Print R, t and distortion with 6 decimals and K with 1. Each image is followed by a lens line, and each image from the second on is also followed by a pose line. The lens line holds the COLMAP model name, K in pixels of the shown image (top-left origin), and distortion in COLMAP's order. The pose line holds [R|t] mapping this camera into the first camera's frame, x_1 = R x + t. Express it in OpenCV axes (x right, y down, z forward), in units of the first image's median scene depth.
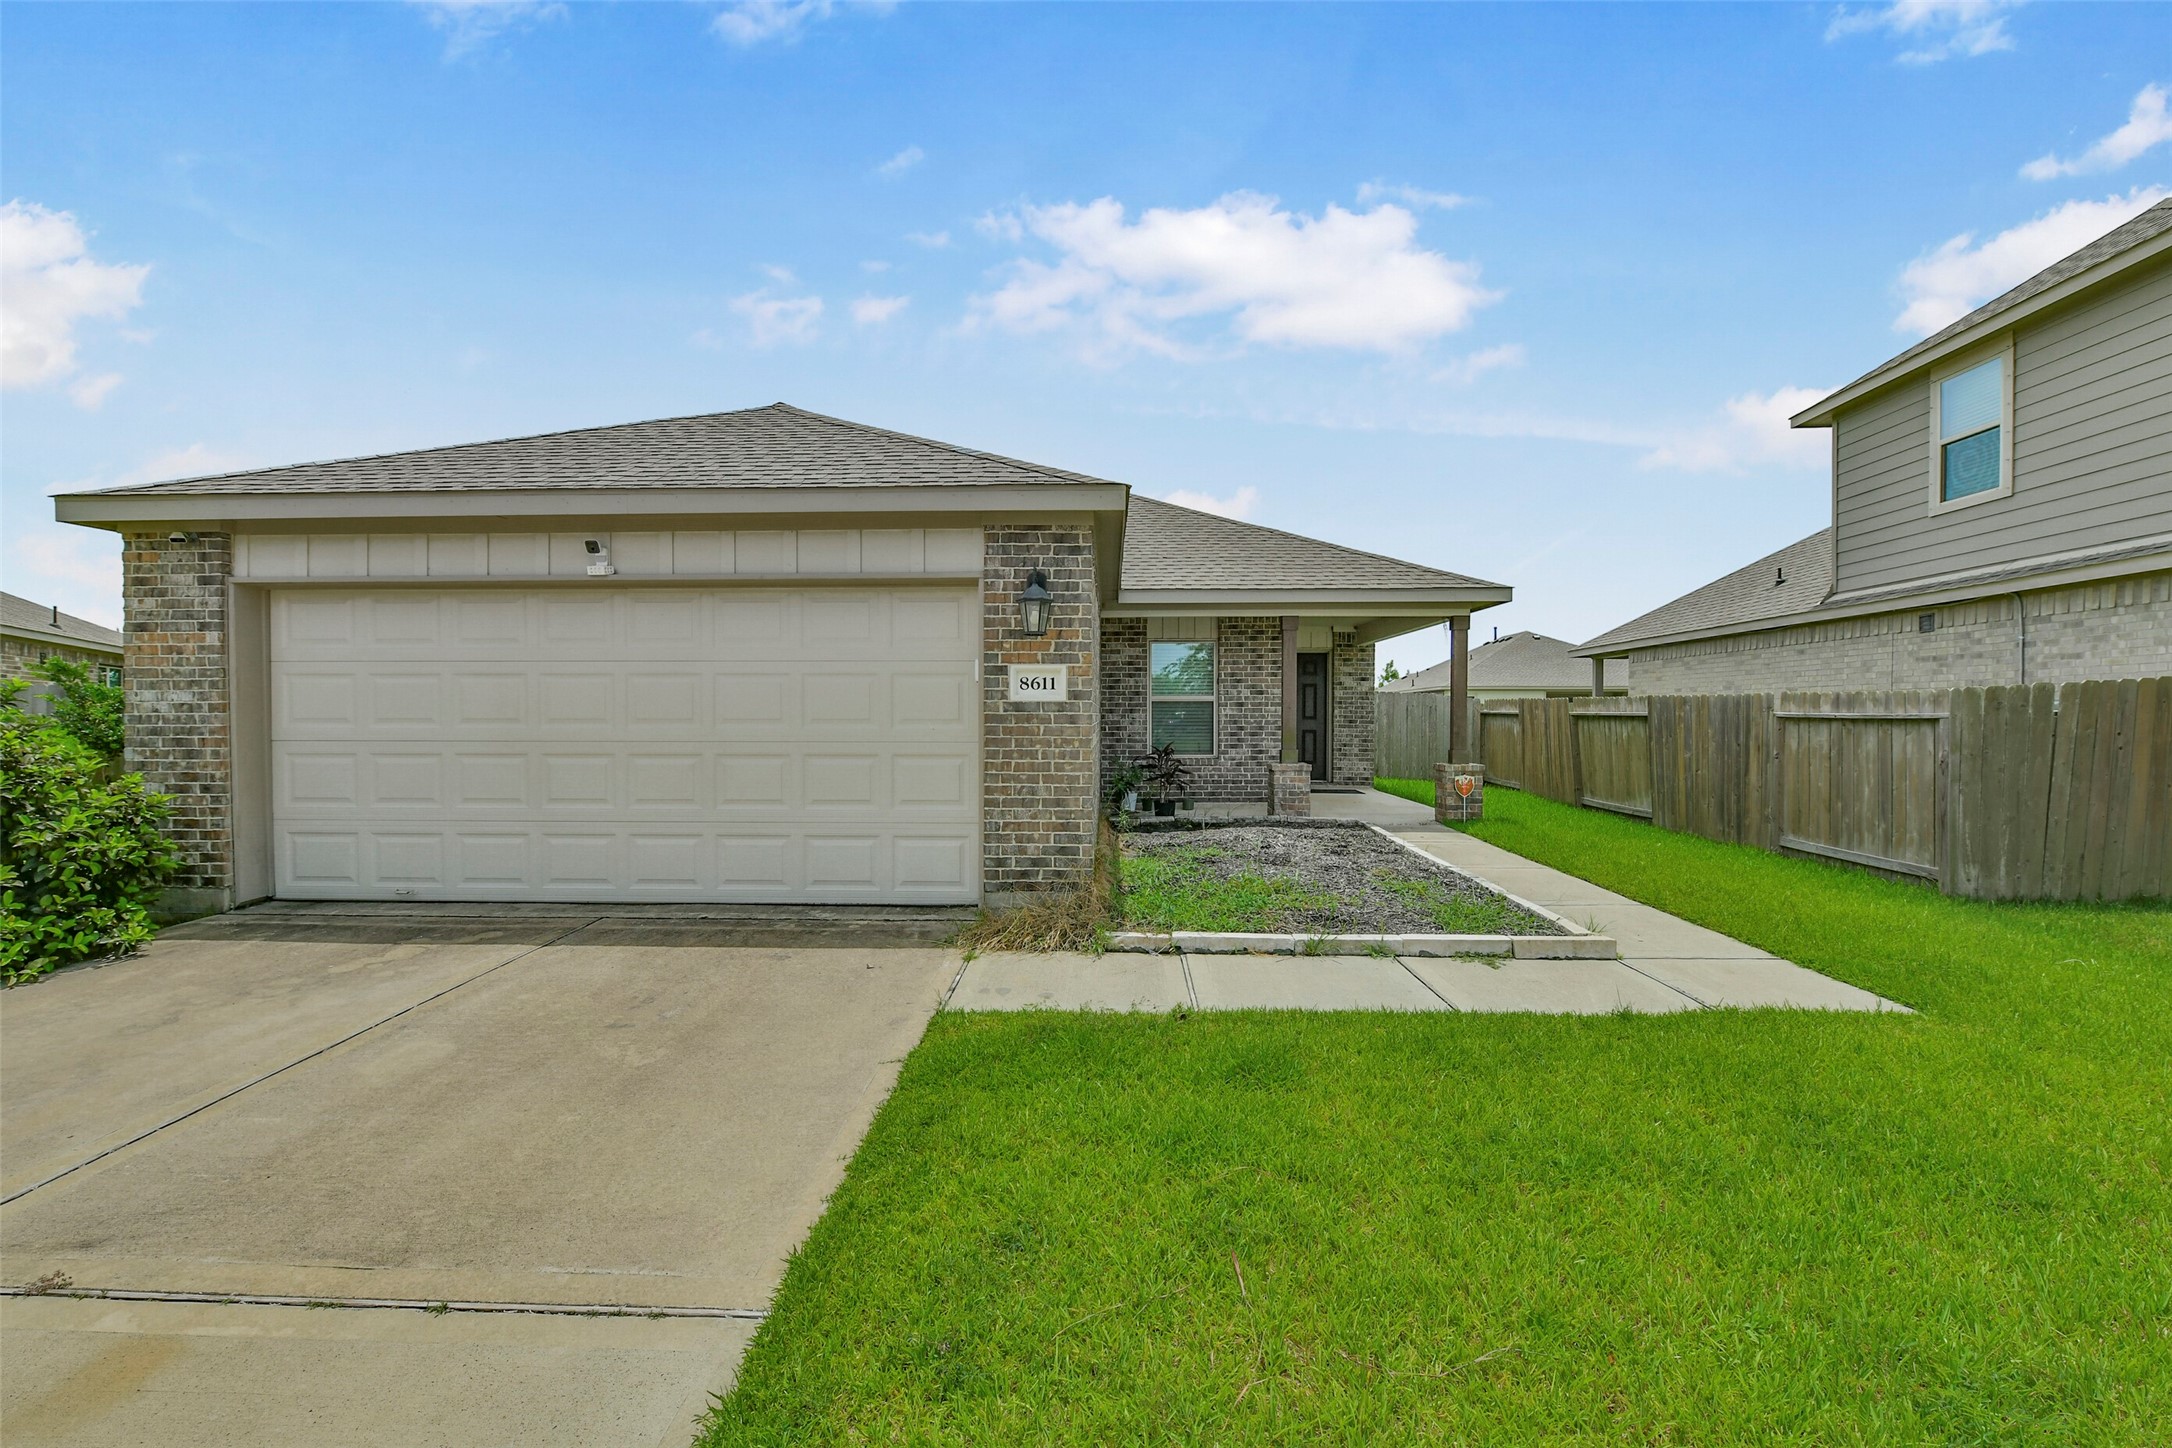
lens RADIAL K [[882.3, 0, 1091.1], [0, 882.3, 729.0], [0, 0, 1]] dist [-0.009929, -0.000055]
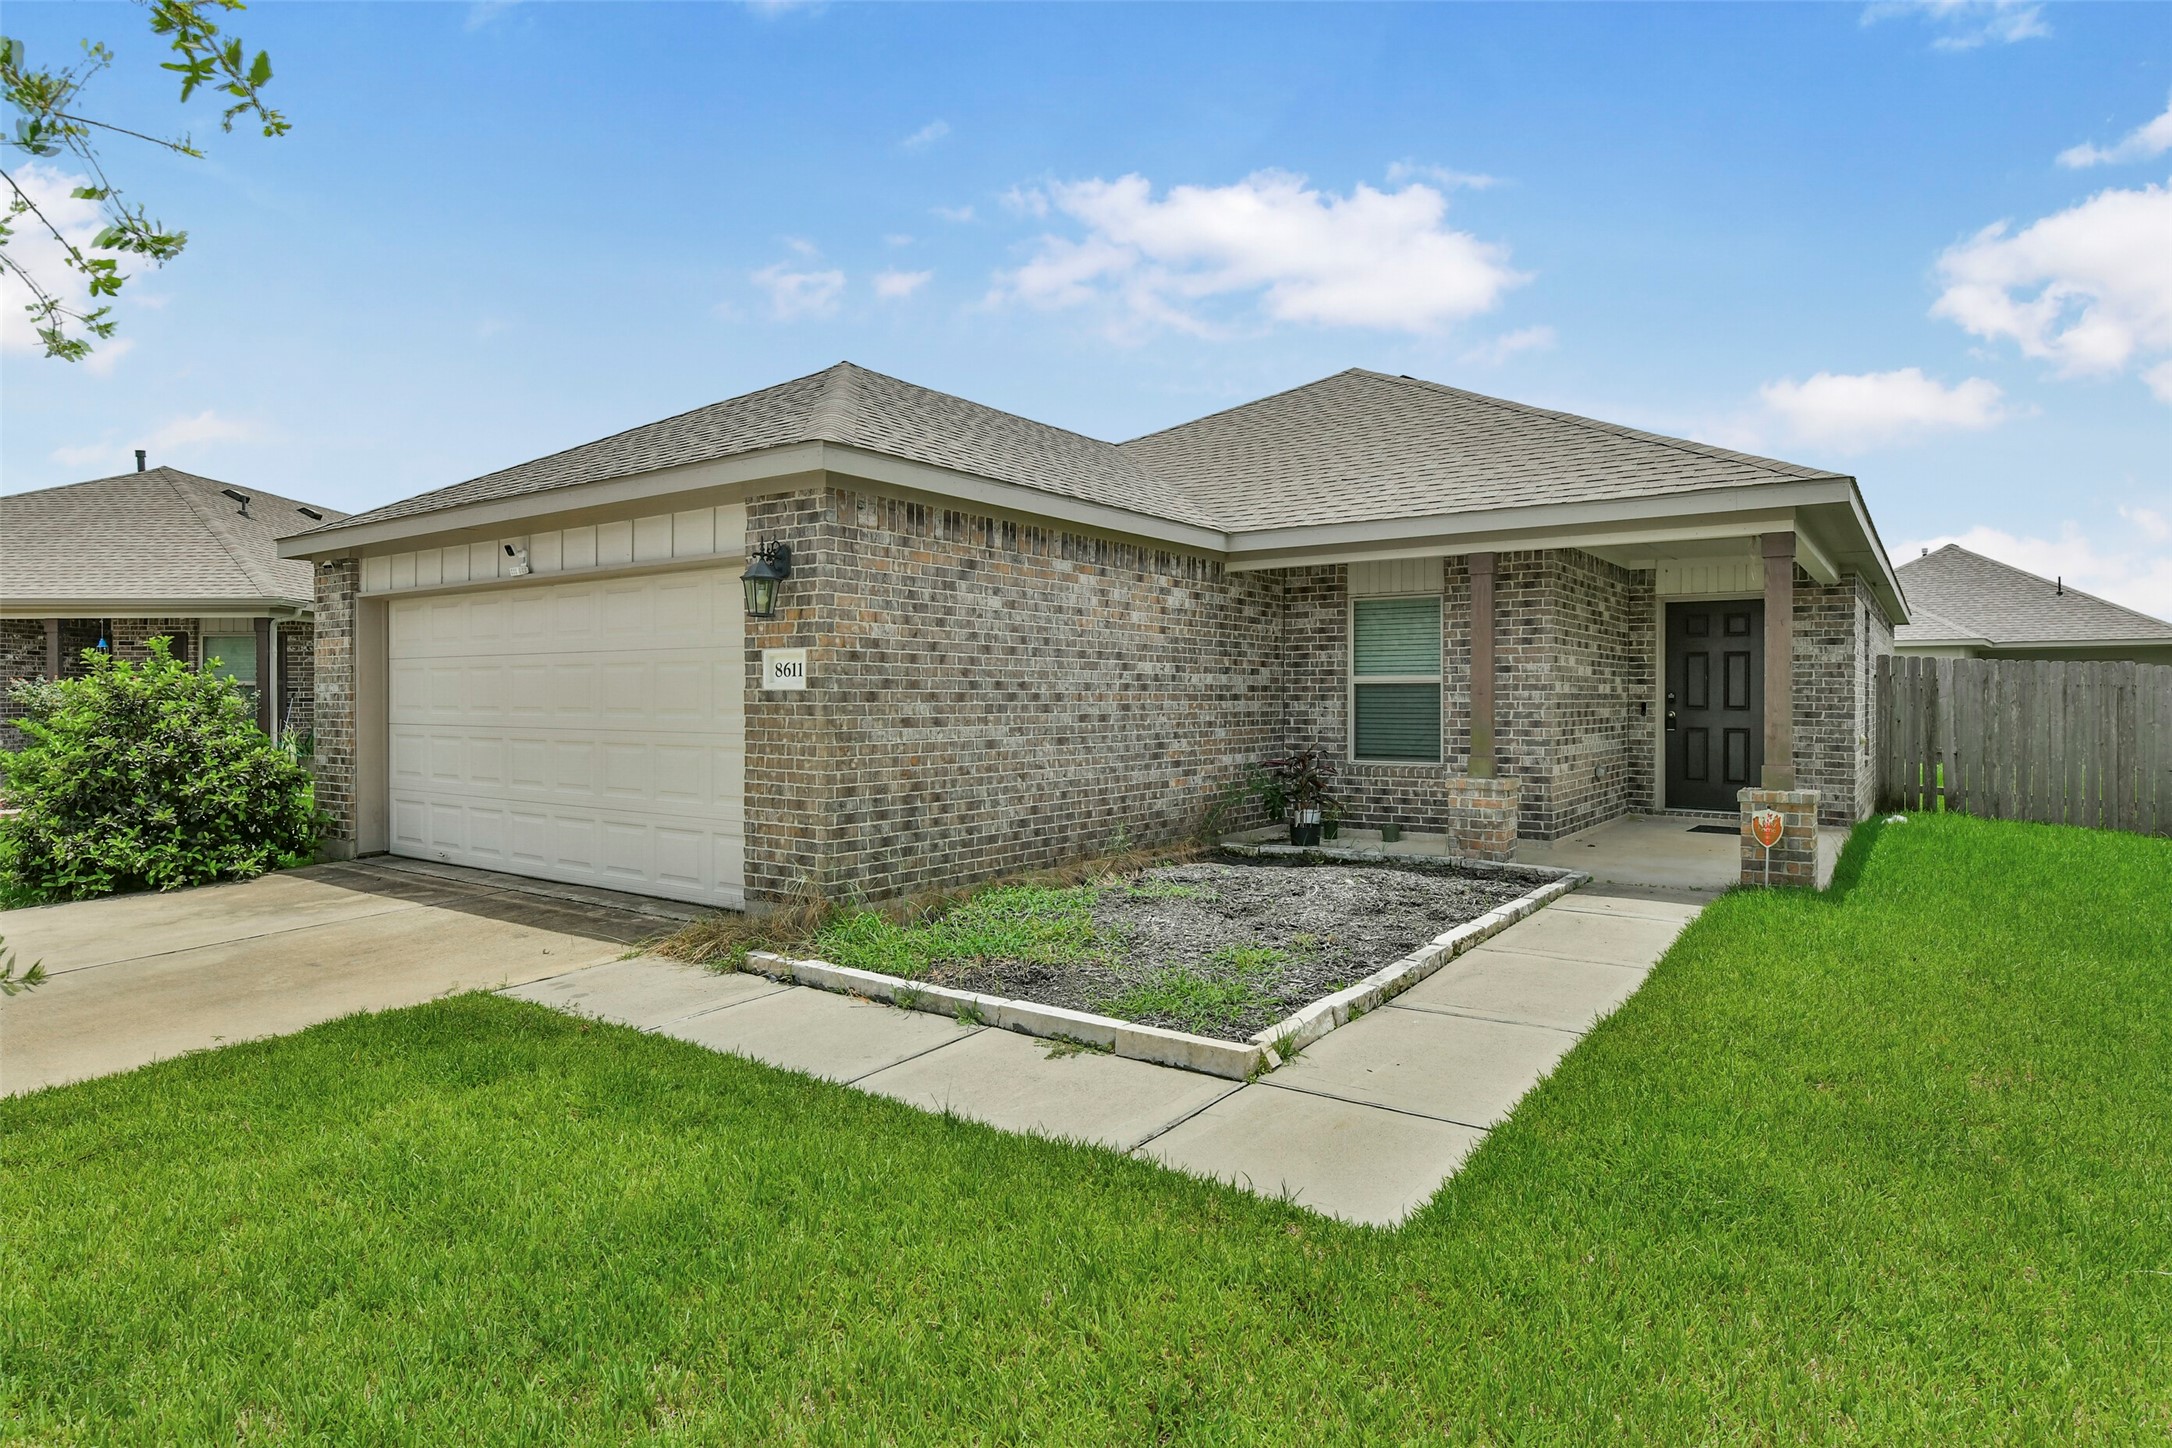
lens RADIAL K [[1232.9, 0, 1084.4], [0, 1232.9, 703.8], [0, 0, 1]] dist [-0.004563, -0.001241]
pose [[0.820607, 0.003004, -0.571485, 0.896385], [-0.009755, 0.999914, -0.008751, -0.009370], [0.571409, 0.012756, 0.820566, 0.151421]]
